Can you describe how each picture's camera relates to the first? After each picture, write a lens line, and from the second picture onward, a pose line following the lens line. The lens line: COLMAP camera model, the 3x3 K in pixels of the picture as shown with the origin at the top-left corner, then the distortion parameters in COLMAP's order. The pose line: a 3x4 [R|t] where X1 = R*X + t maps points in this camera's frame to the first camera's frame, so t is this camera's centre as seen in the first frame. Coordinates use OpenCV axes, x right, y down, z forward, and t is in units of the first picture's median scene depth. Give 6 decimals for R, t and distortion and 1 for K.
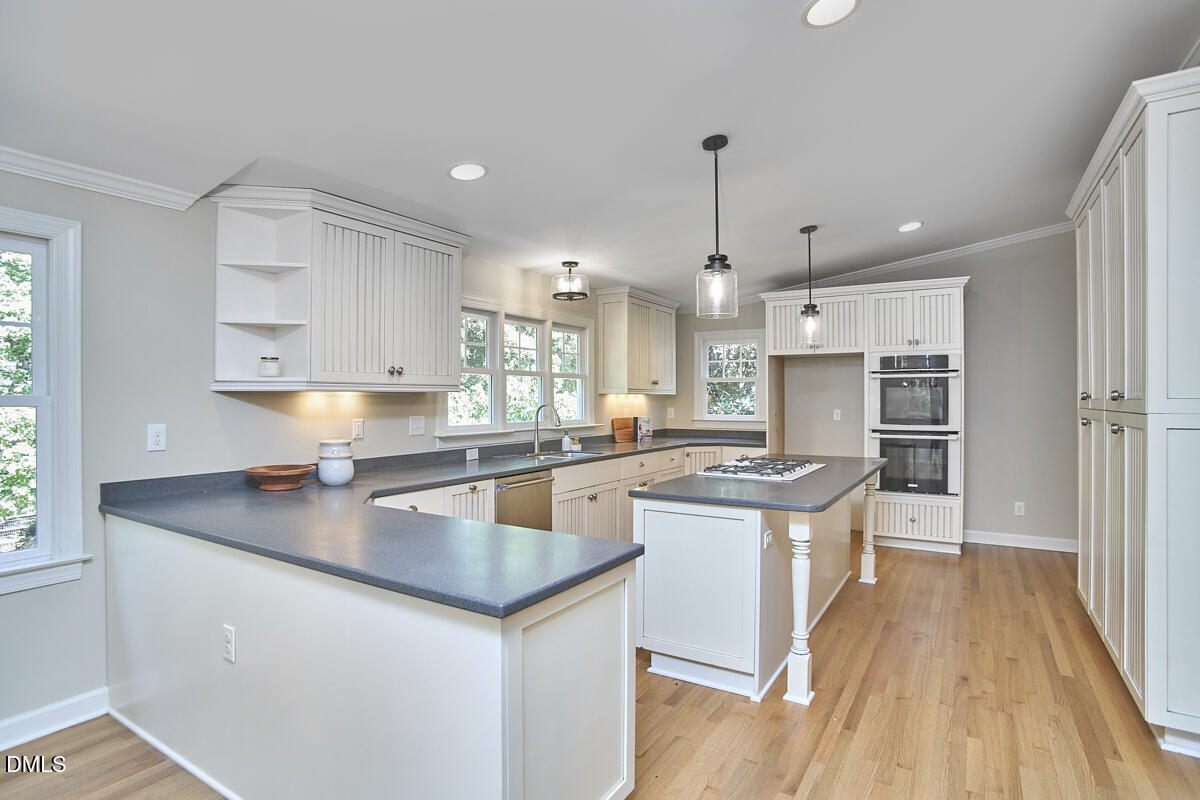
lens RADIAL K [[620.5, 0, 601.6], [0, 620.5, 396.1], [0, 0, 1]] dist [-0.037665, 0.000034]
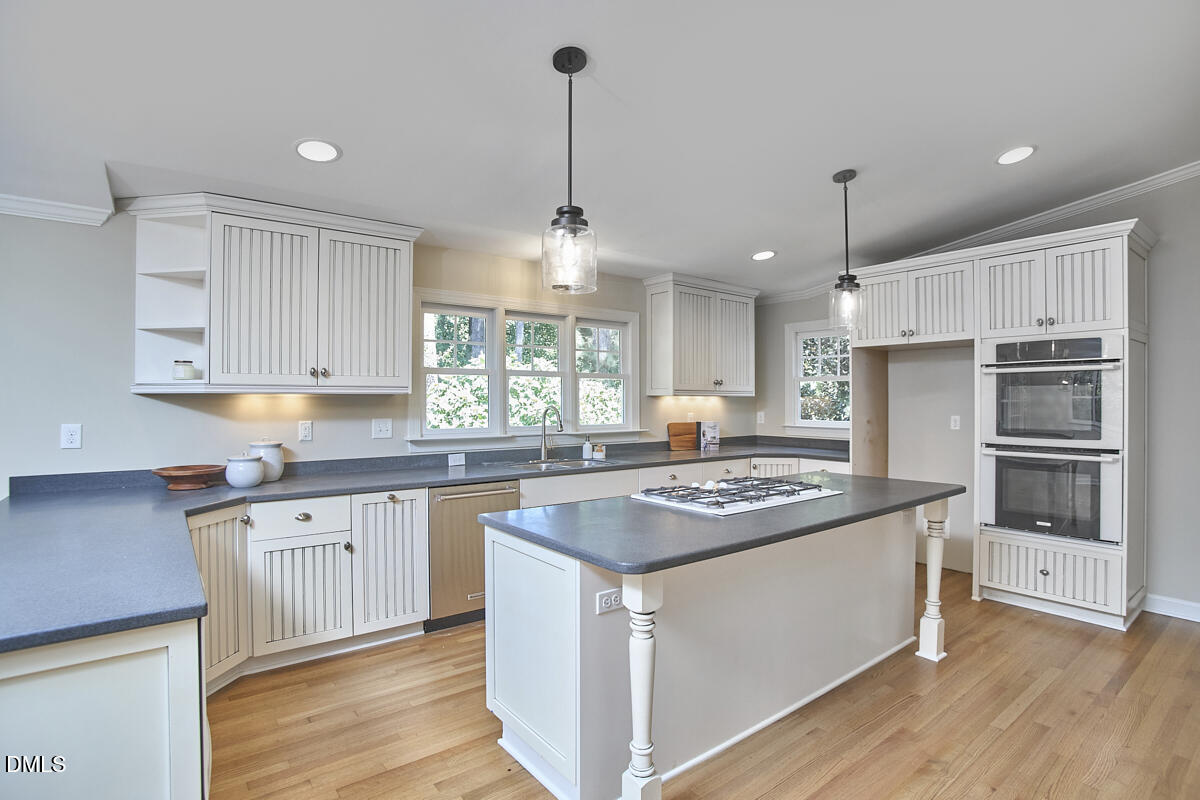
lens RADIAL K [[589.0, 0, 600.0], [0, 589.0, 400.0], [0, 0, 1]] dist [-0.067009, 0.031195]
pose [[0.933740, 0.000380, -0.357952, 0.277848], [0.000350, 0.999998, 0.001975, 0.001015], [0.357952, -0.001970, 0.933738, 0.210633]]
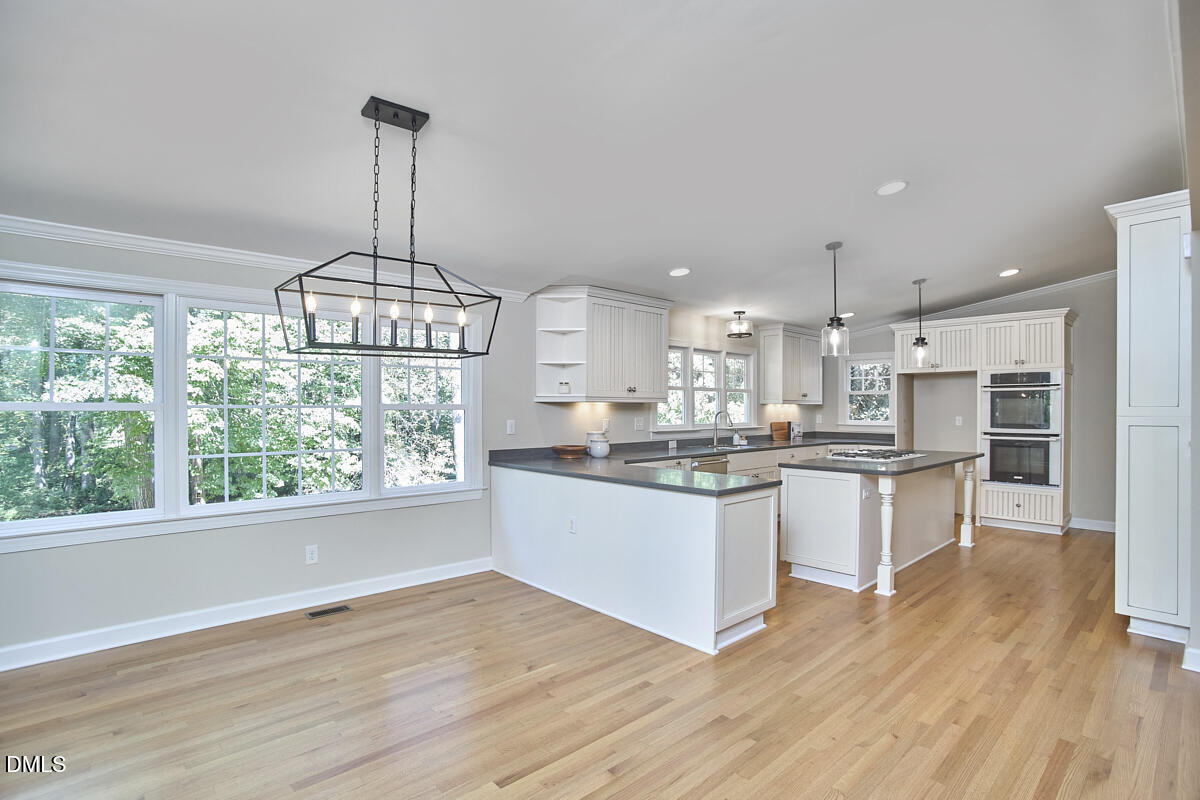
lens RADIAL K [[577.3, 0, 605.0], [0, 577.3, 410.0], [0, 0, 1]] dist [-0.073270, 0.039075]
pose [[0.963259, 0.002545, -0.268564, 0.006177], [-0.000777, 0.999977, 0.006690, 0.002148], [0.268574, -0.006235, 0.963239, -0.333451]]
